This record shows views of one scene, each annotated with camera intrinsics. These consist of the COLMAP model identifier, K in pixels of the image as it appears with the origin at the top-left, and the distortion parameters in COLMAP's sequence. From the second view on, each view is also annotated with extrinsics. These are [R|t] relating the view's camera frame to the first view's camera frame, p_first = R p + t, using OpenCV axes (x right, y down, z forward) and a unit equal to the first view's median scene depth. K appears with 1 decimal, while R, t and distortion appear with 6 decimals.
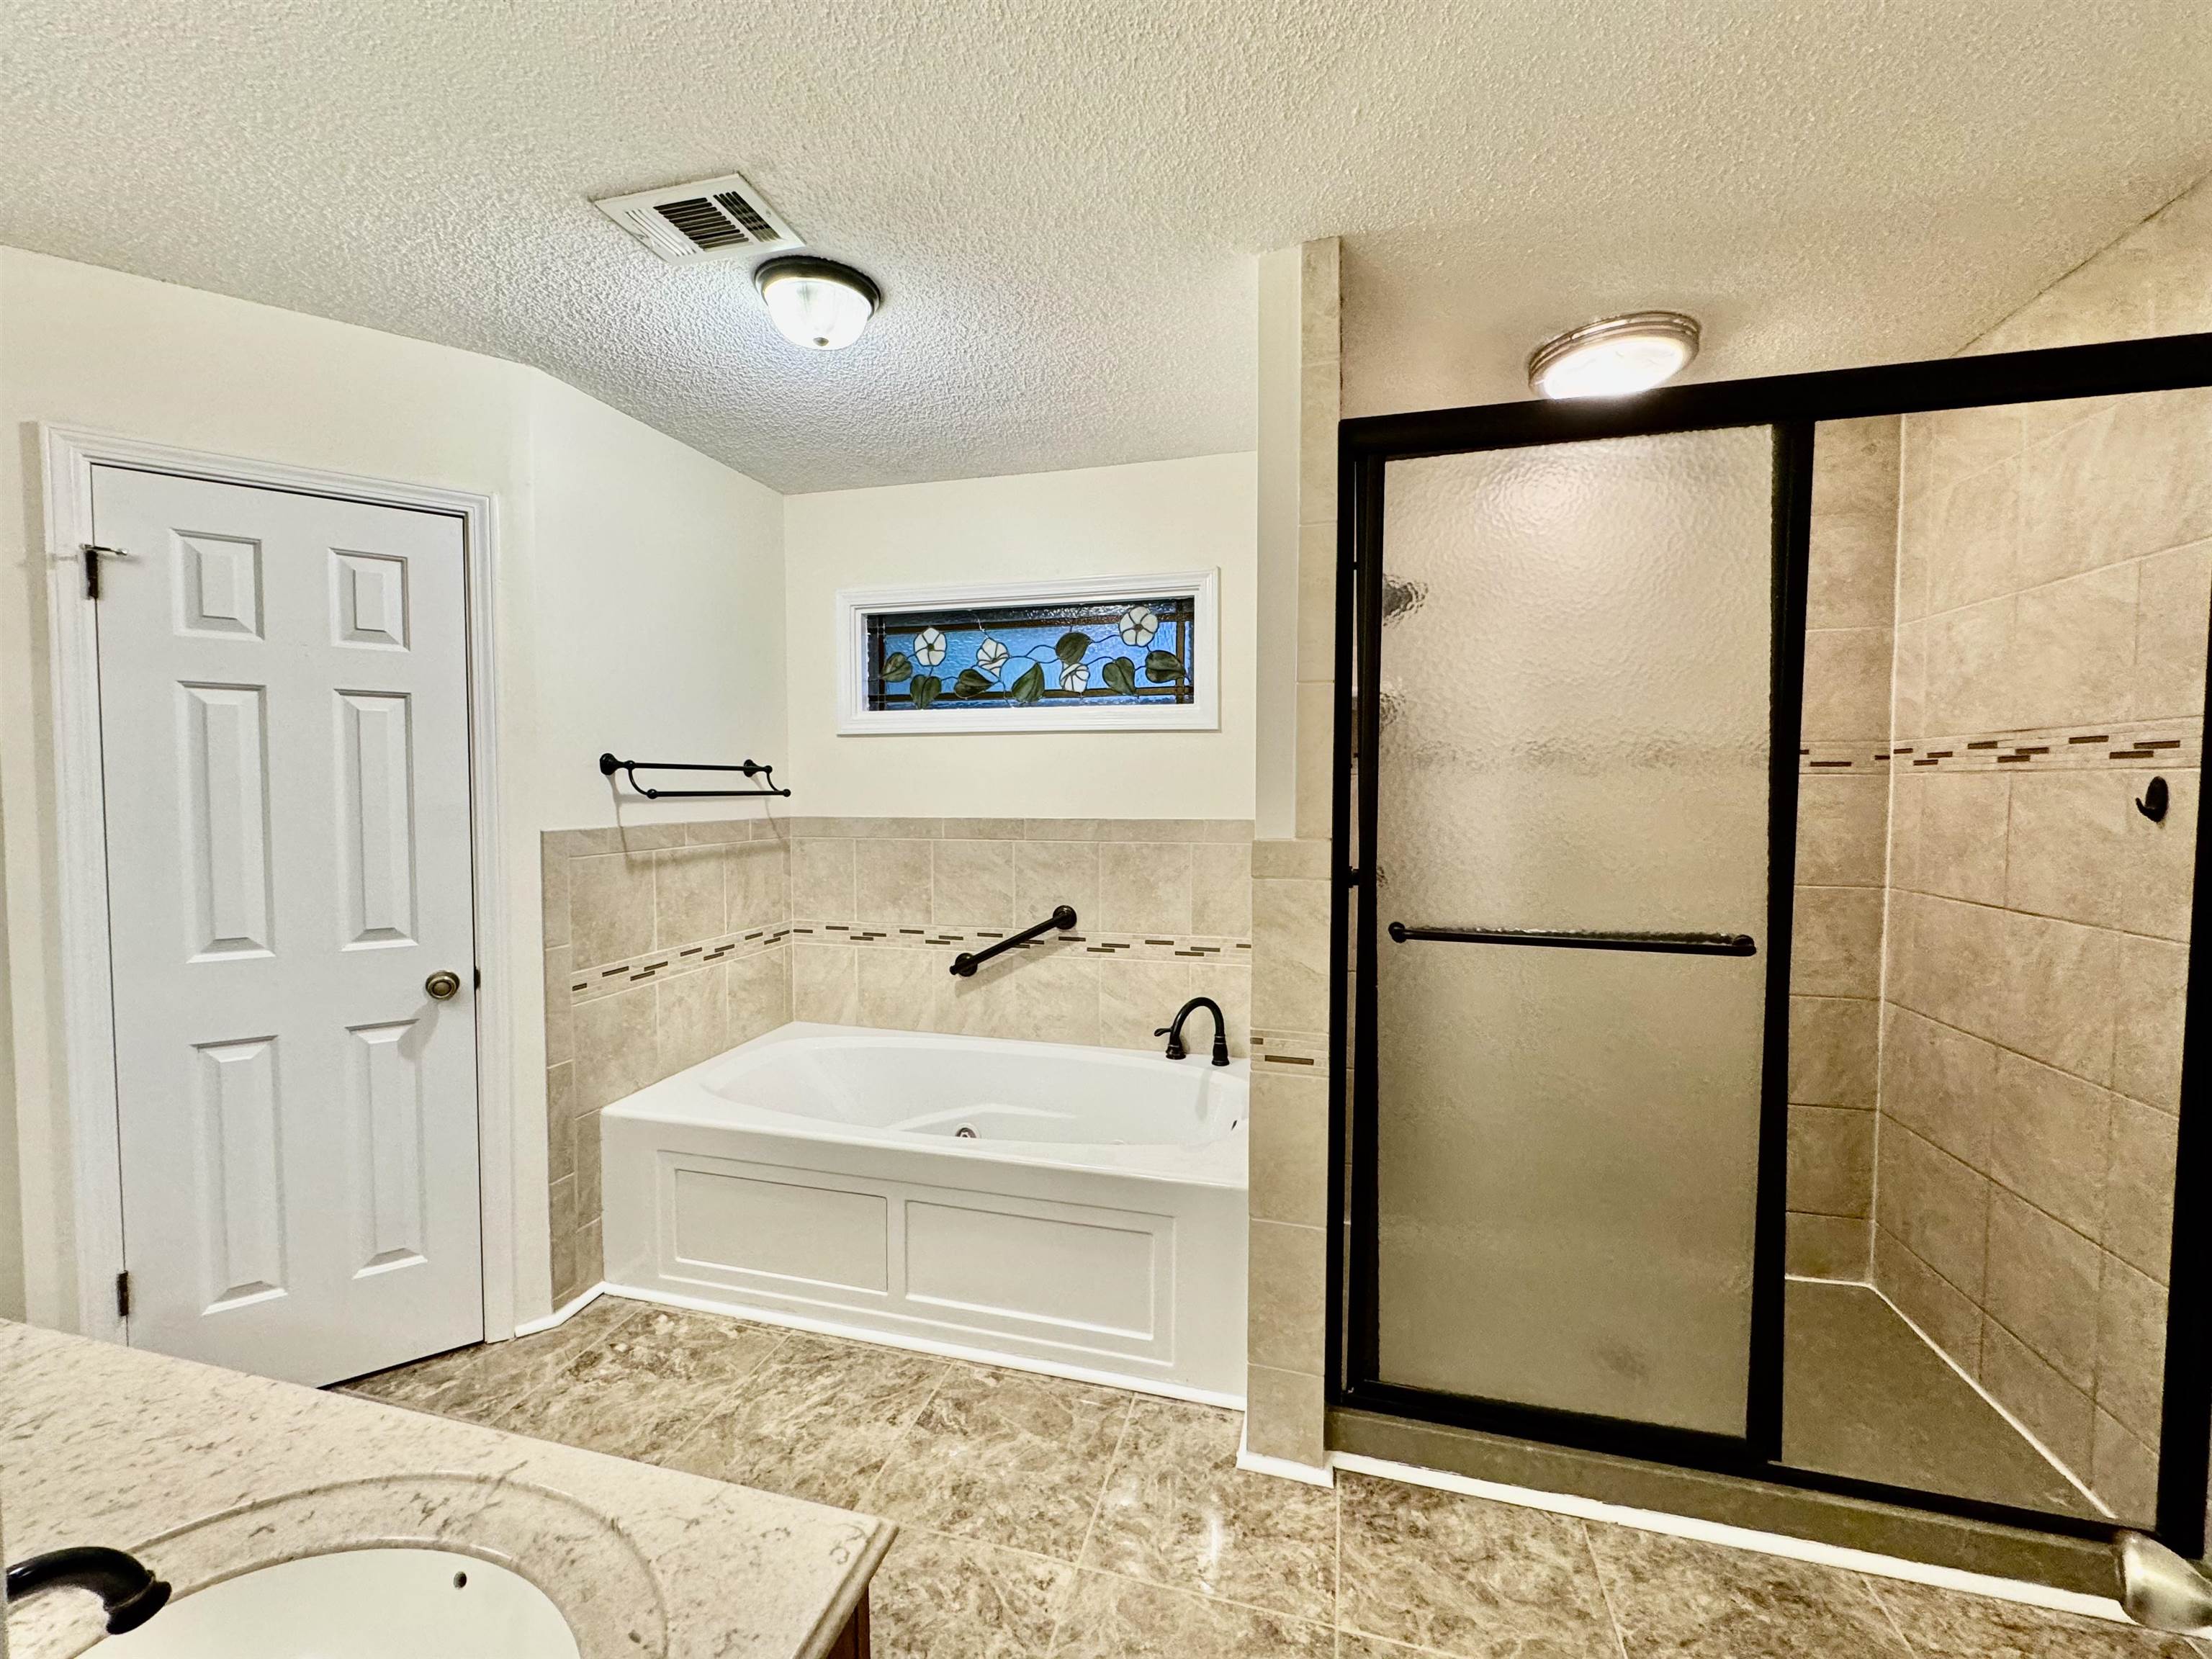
lens RADIAL K [[881.7, 0, 1109.0], [0, 881.7, 828.1], [0, 0, 1]] dist [-0.003745, -0.000112]
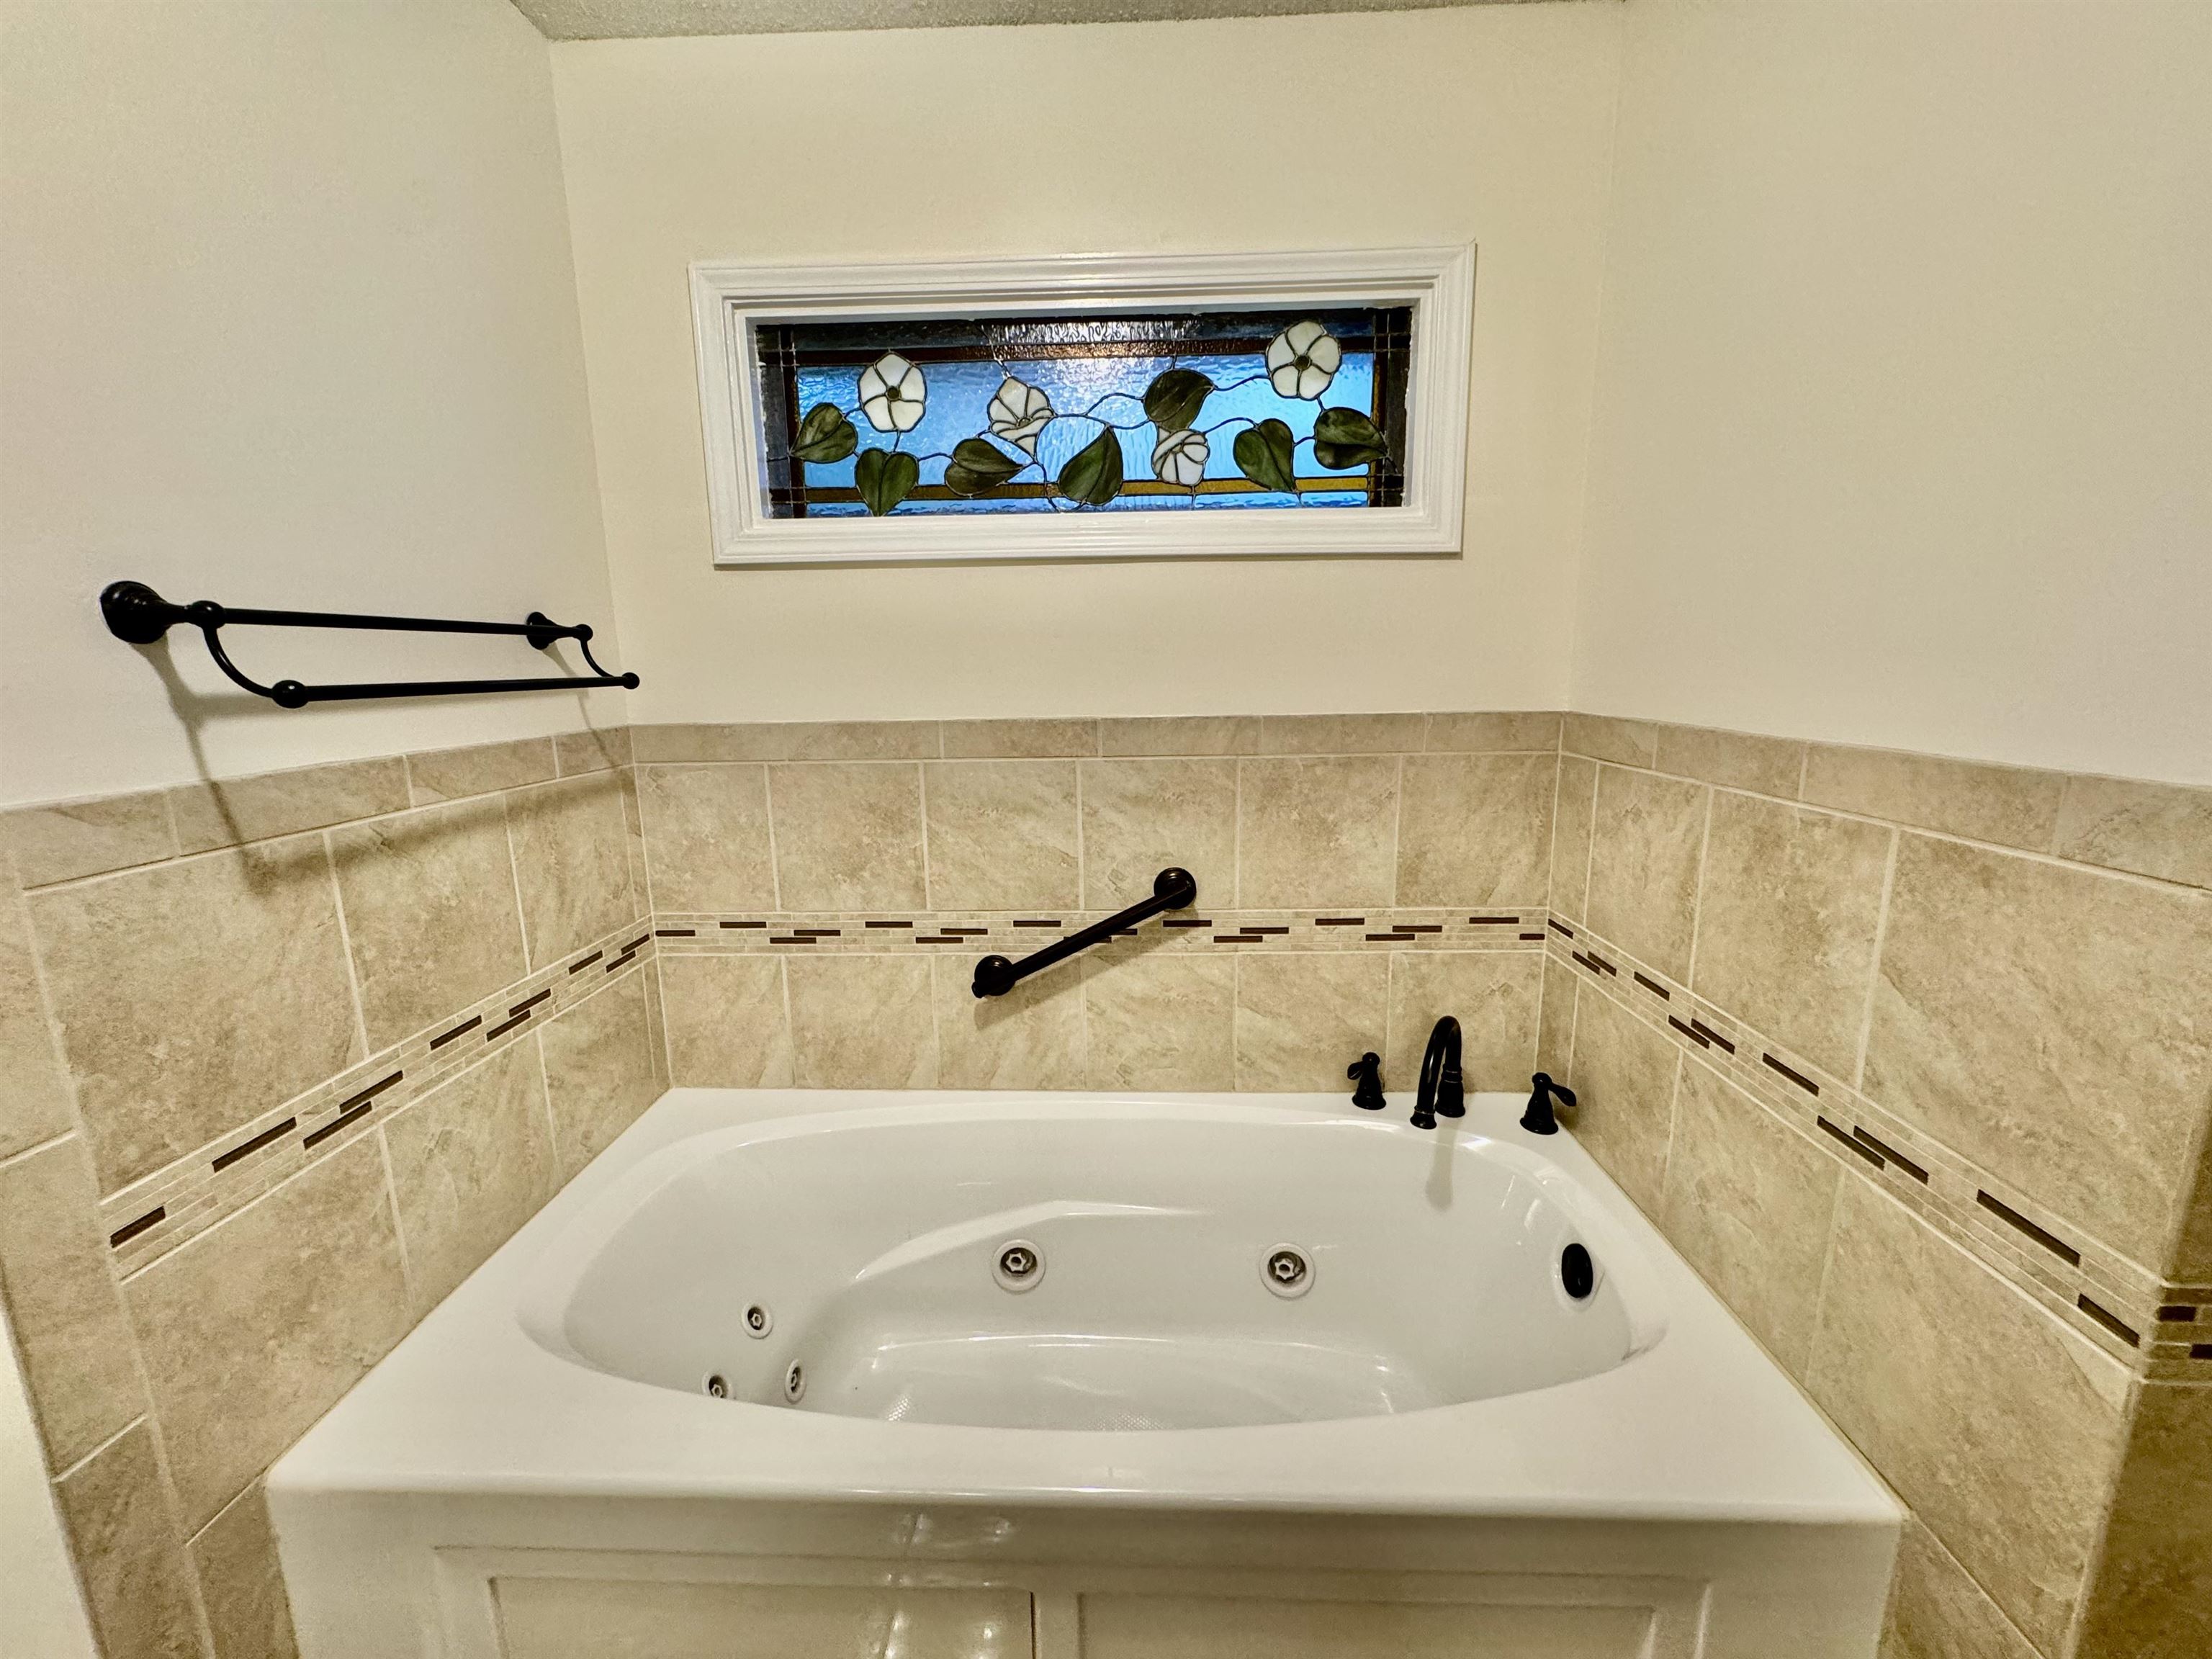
lens RADIAL K [[881.7, 0, 1109.0], [0, 881.7, 825.0], [0, 0, 1]] dist [-0.003745, -0.000112]
pose [[0.974966, -0.055126, 0.215414, -0.217371], [0.025154, 0.989906, 0.139478, -0.022198], [-0.220928, -0.130568, 0.966511, 0.457929]]
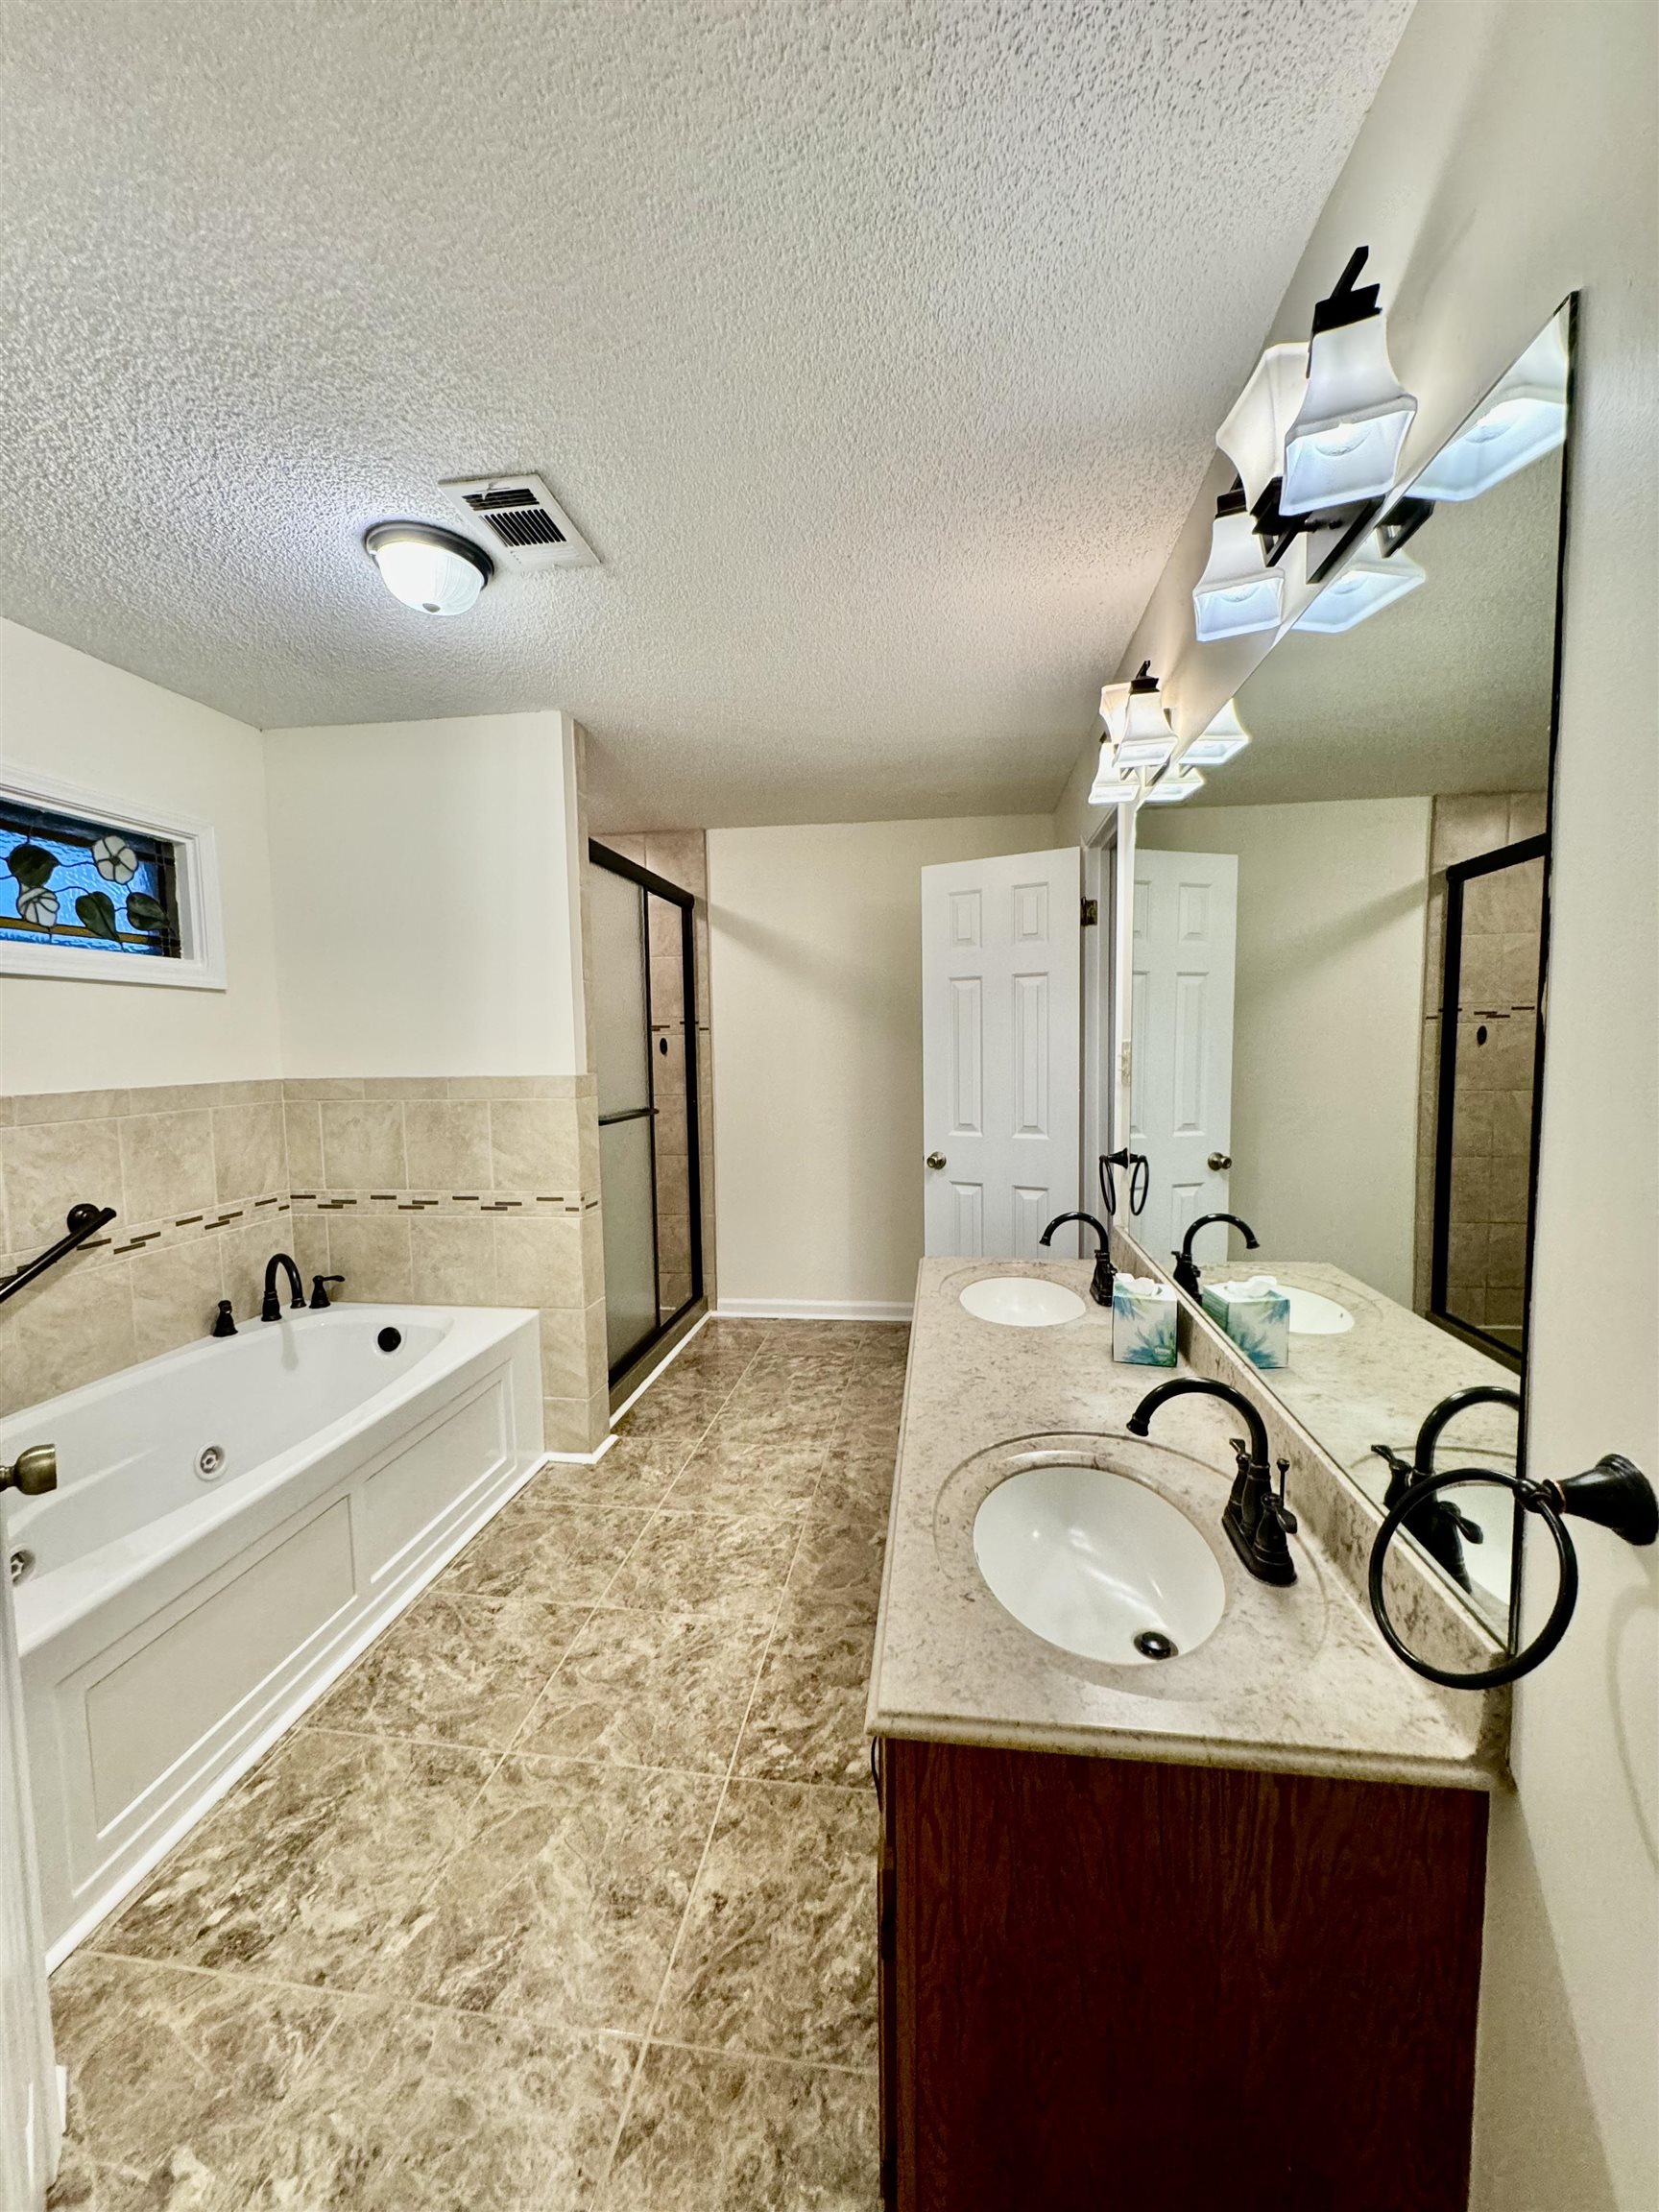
lens RADIAL K [[881.7, 0, 831.0], [0, 881.7, 1109.2], [0, 0, 1]] dist [-0.003745, -0.000112]
pose [[-0.121802, -0.075976, 0.989642, -0.896116], [0.062967, 0.994466, 0.084096, -0.018973], [-0.990555, 0.072558, -0.116344, 0.436086]]
